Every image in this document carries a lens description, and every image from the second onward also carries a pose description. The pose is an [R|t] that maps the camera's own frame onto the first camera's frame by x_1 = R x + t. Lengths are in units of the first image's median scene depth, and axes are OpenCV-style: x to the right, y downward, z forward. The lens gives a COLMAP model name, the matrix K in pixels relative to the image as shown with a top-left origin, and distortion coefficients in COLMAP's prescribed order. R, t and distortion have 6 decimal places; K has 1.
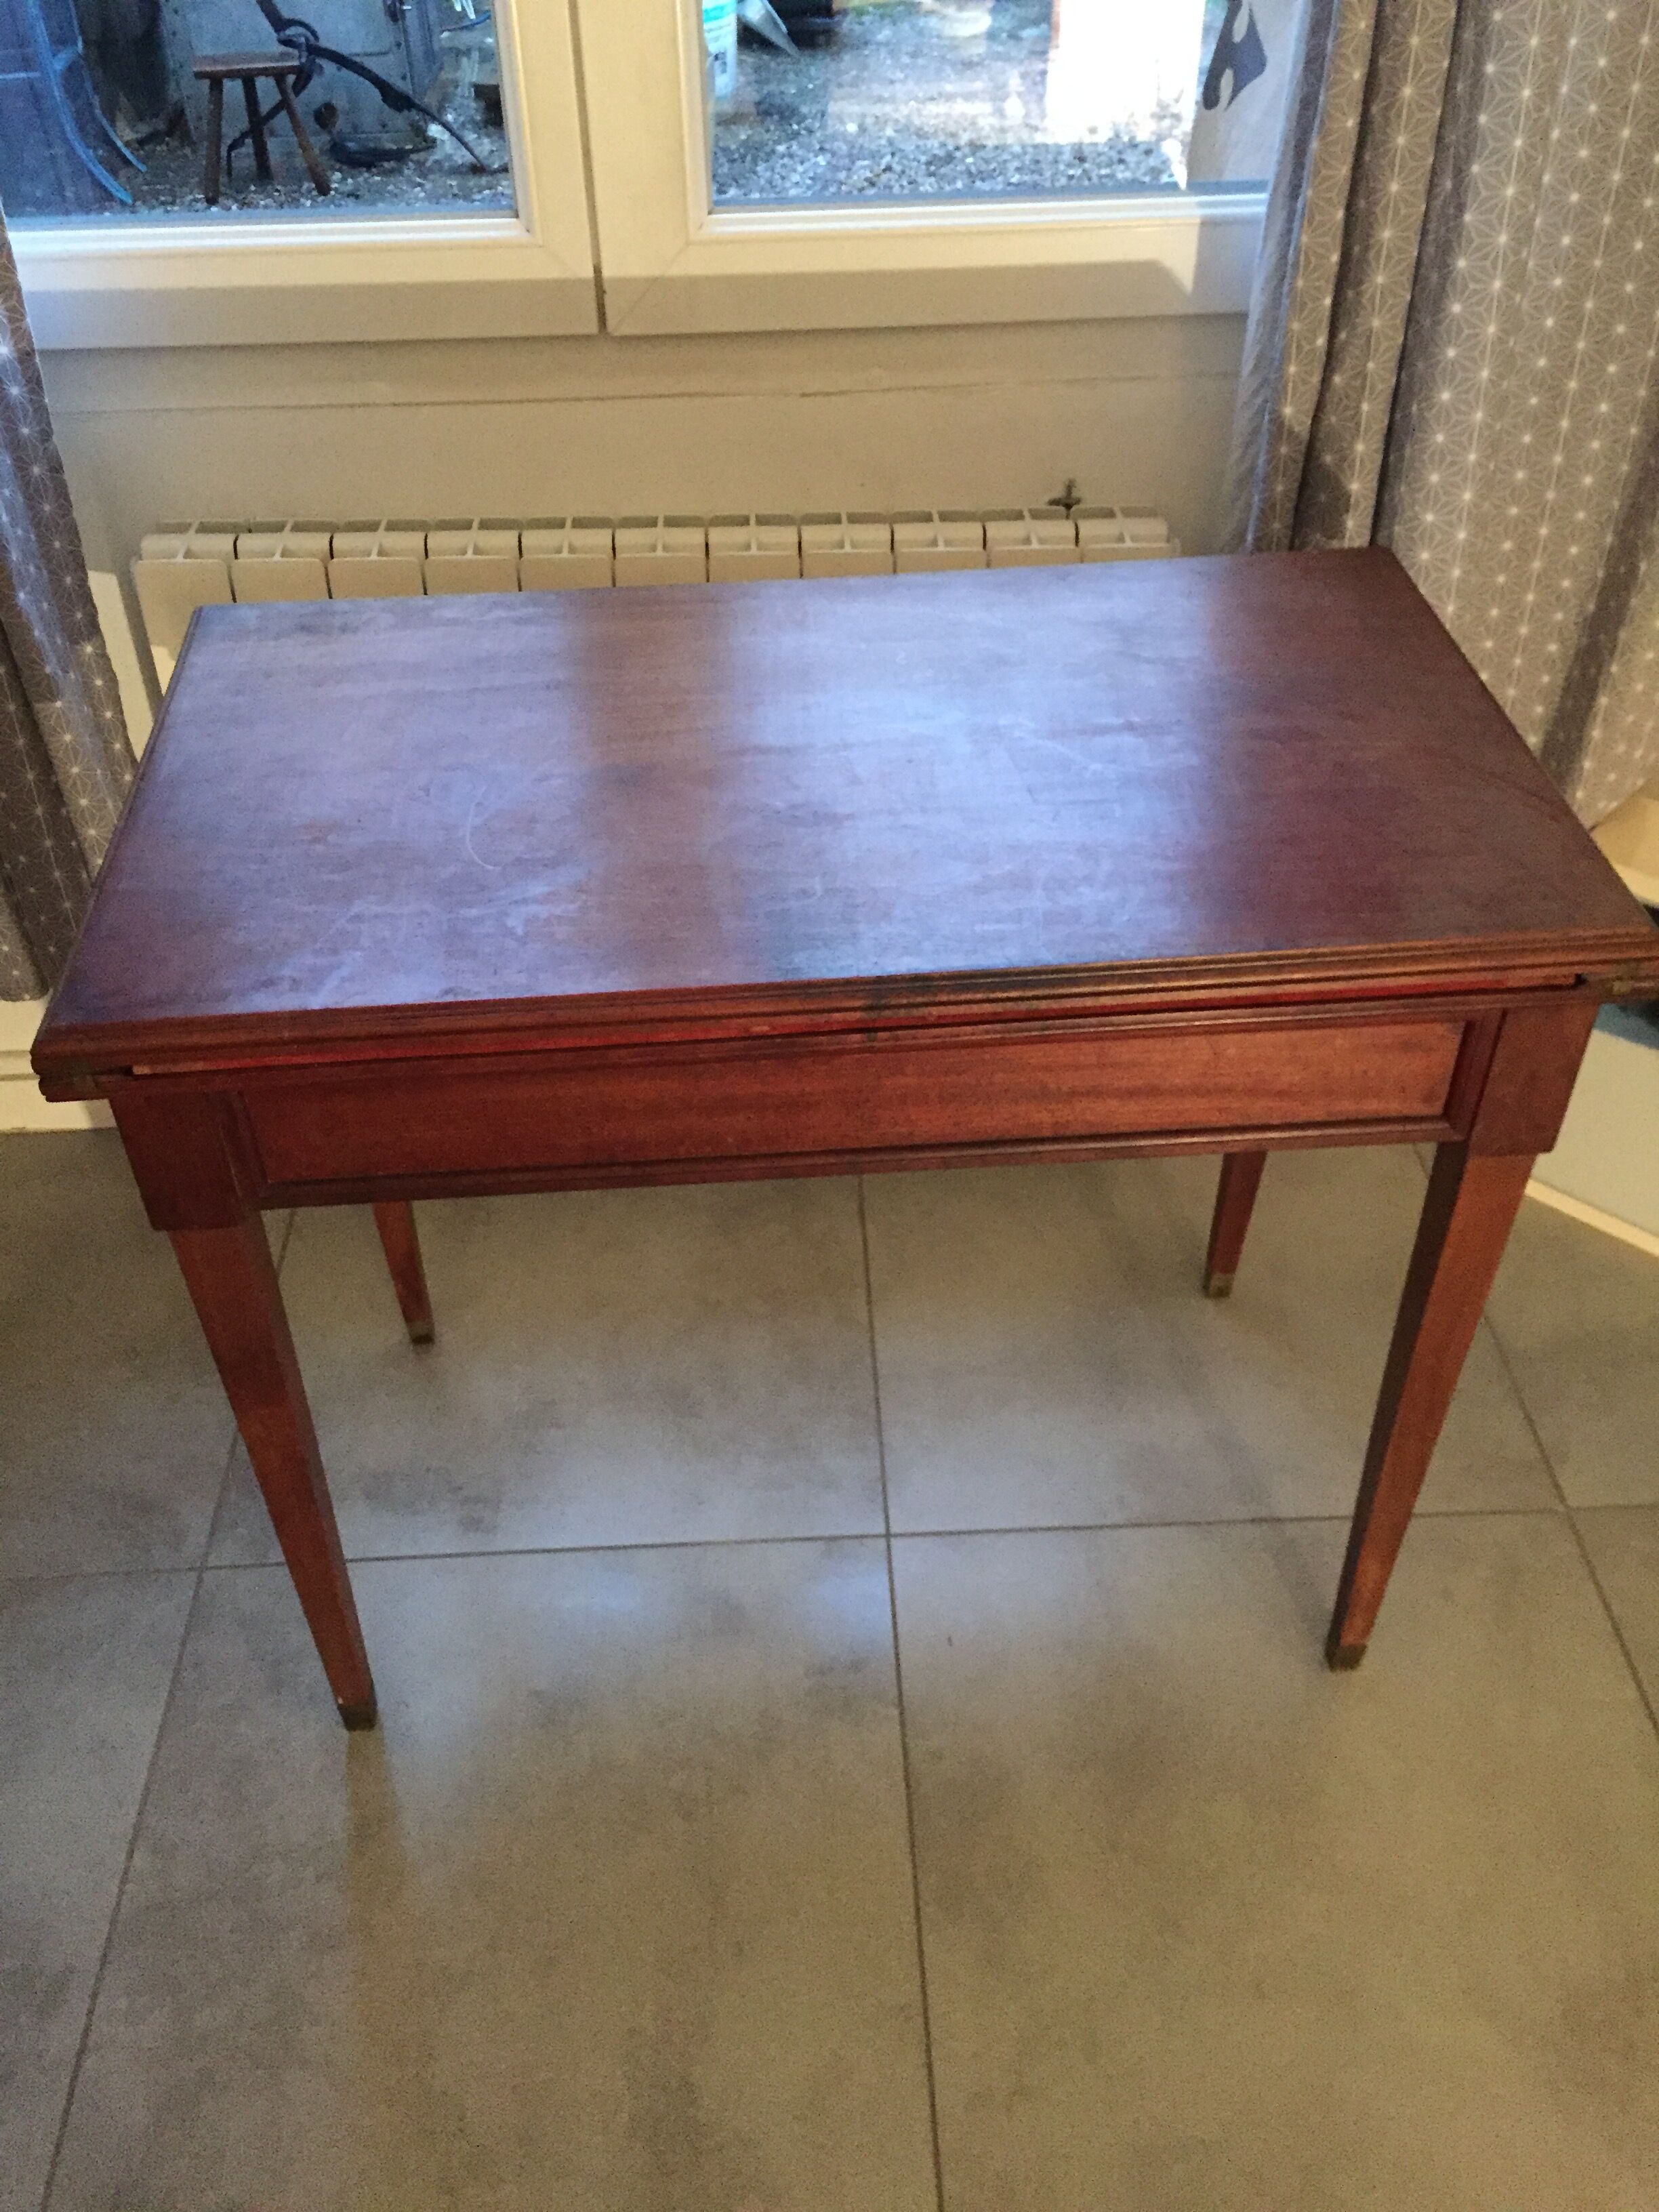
lens RADIAL K [[1864.3, 0, 829.5], [0, 1864.3, 1106.0], [0, 0, 1]] dist [-0.070423, -0.037854]
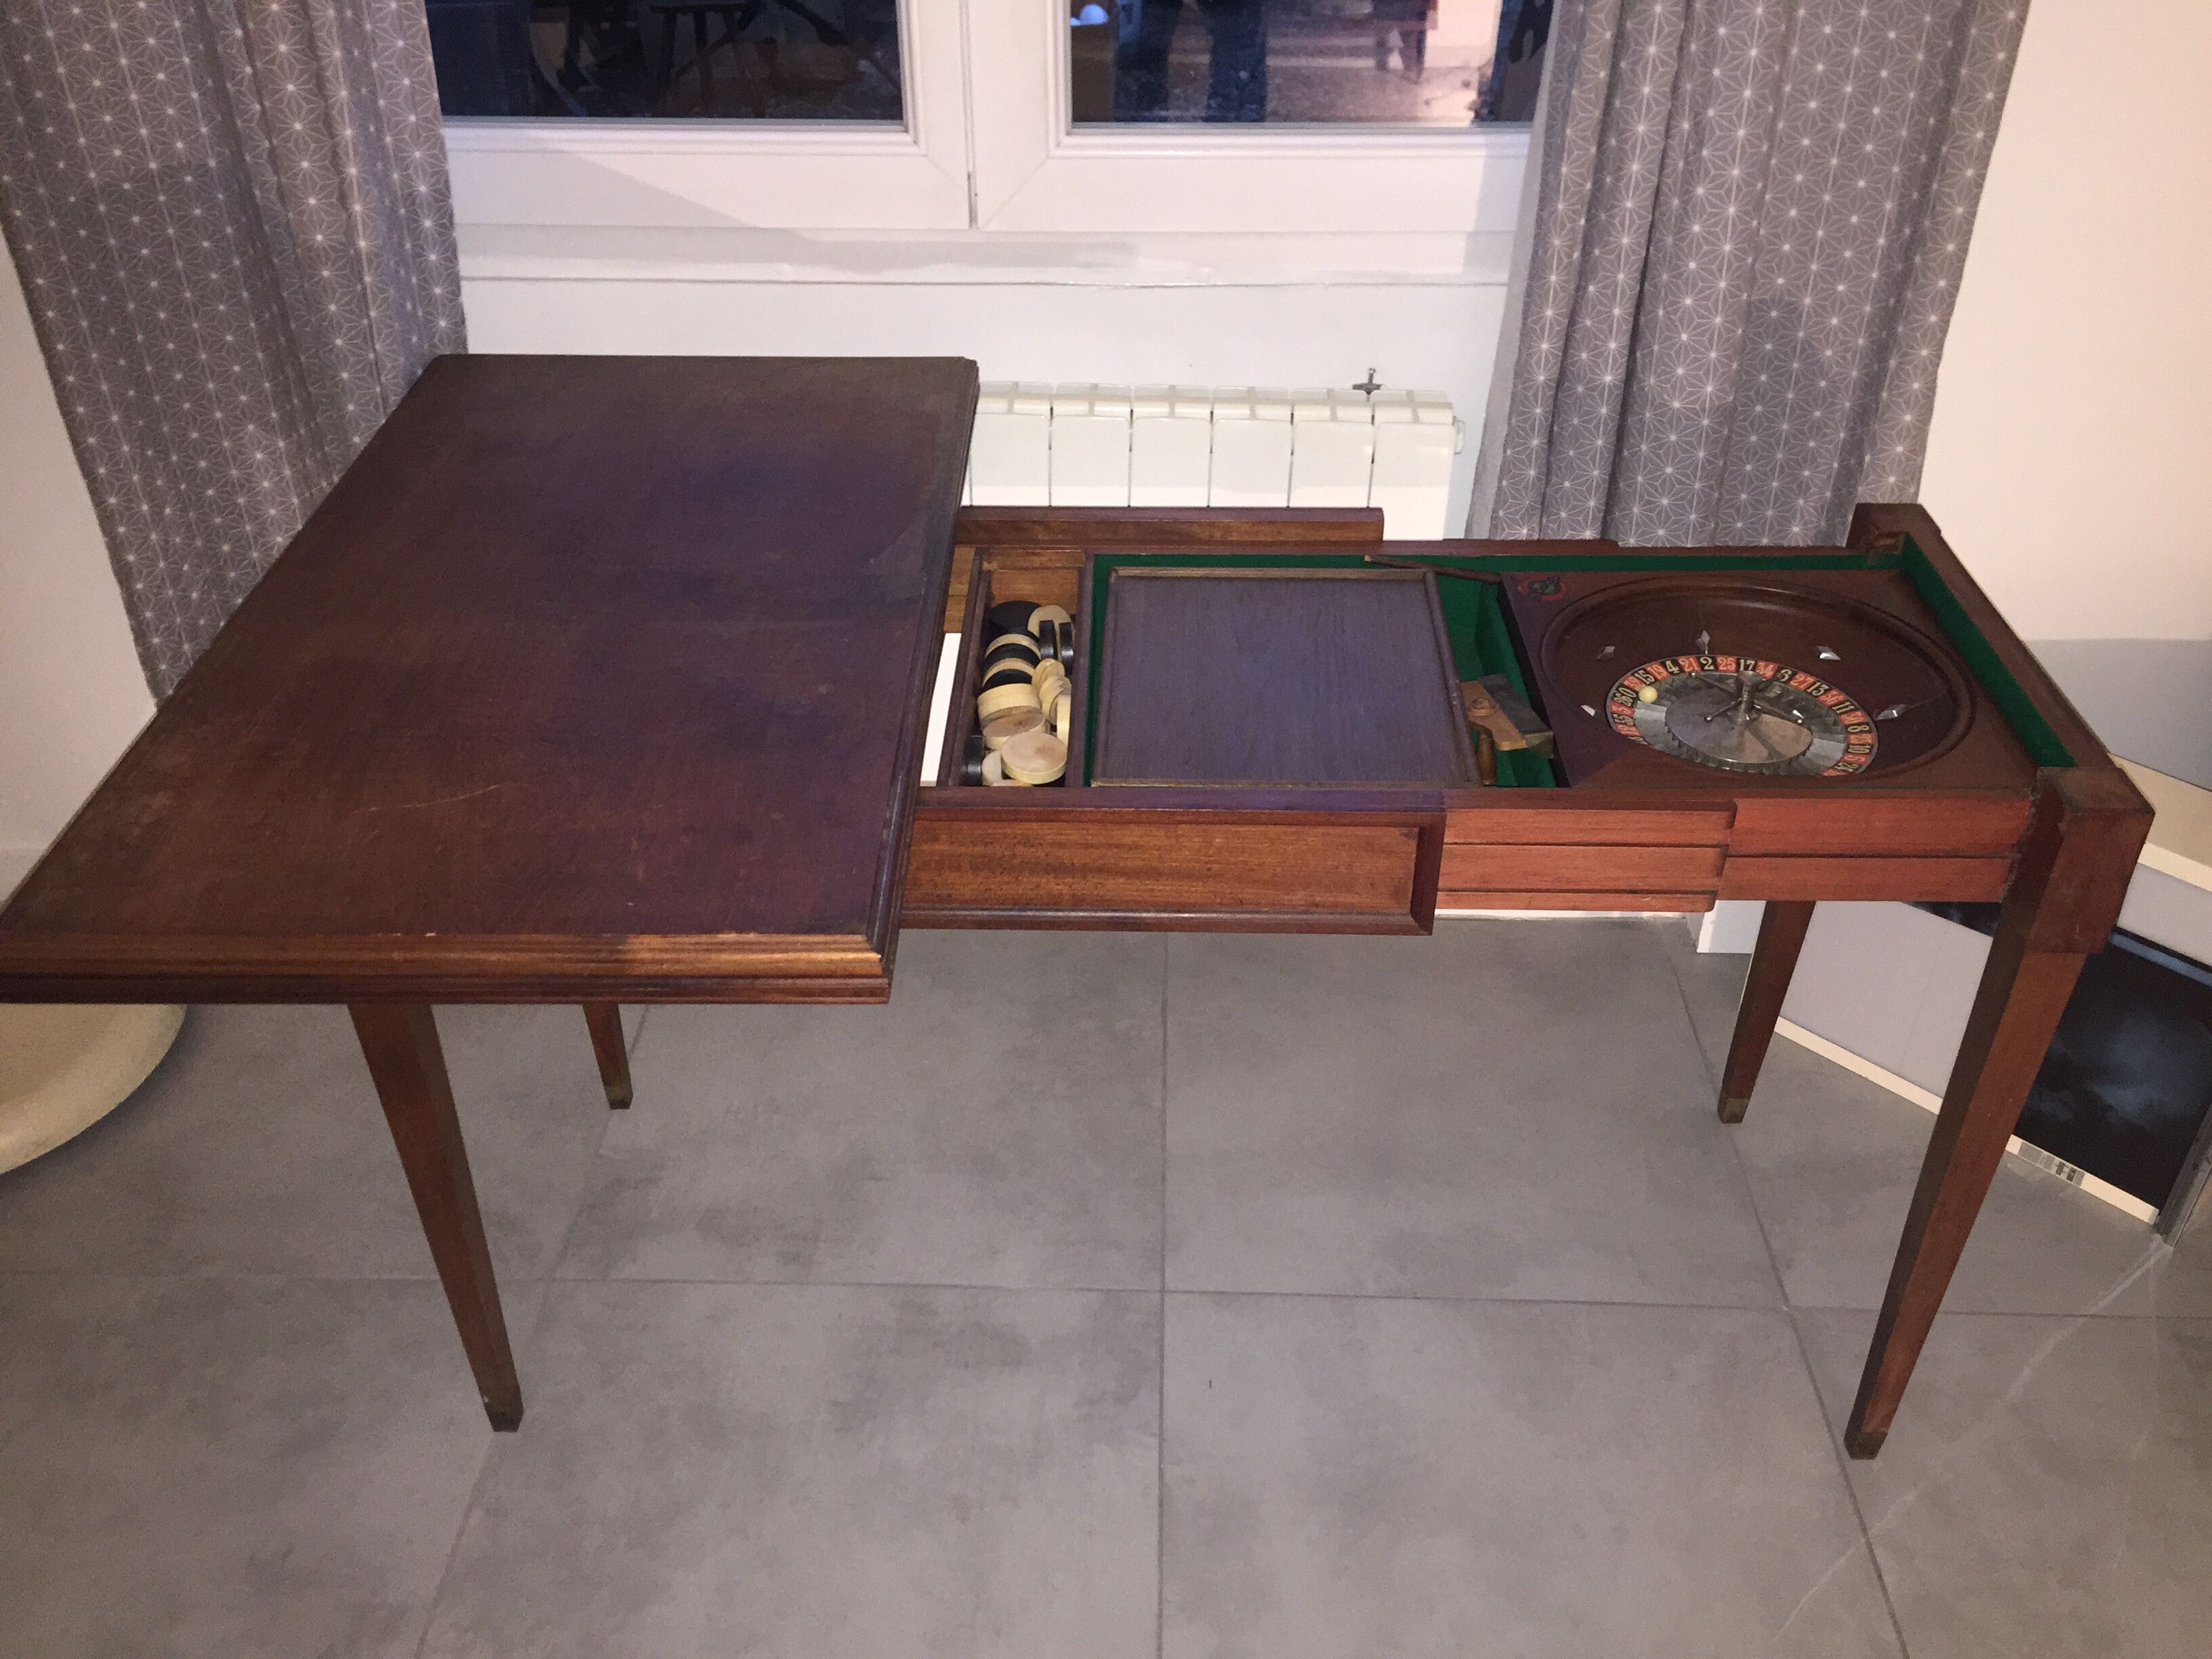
lens RADIAL K [[1867.0, 0, 1106.0], [0, 1867.0, 829.5], [0, 0, 1]] dist [-0.121283, -0.004507]
pose [[0.996965, 0.051046, -0.058783, 0.050136], [-0.056779, 0.993326, -0.100396, 0.073933], [0.053266, 0.103429, 0.993210, -0.127045]]
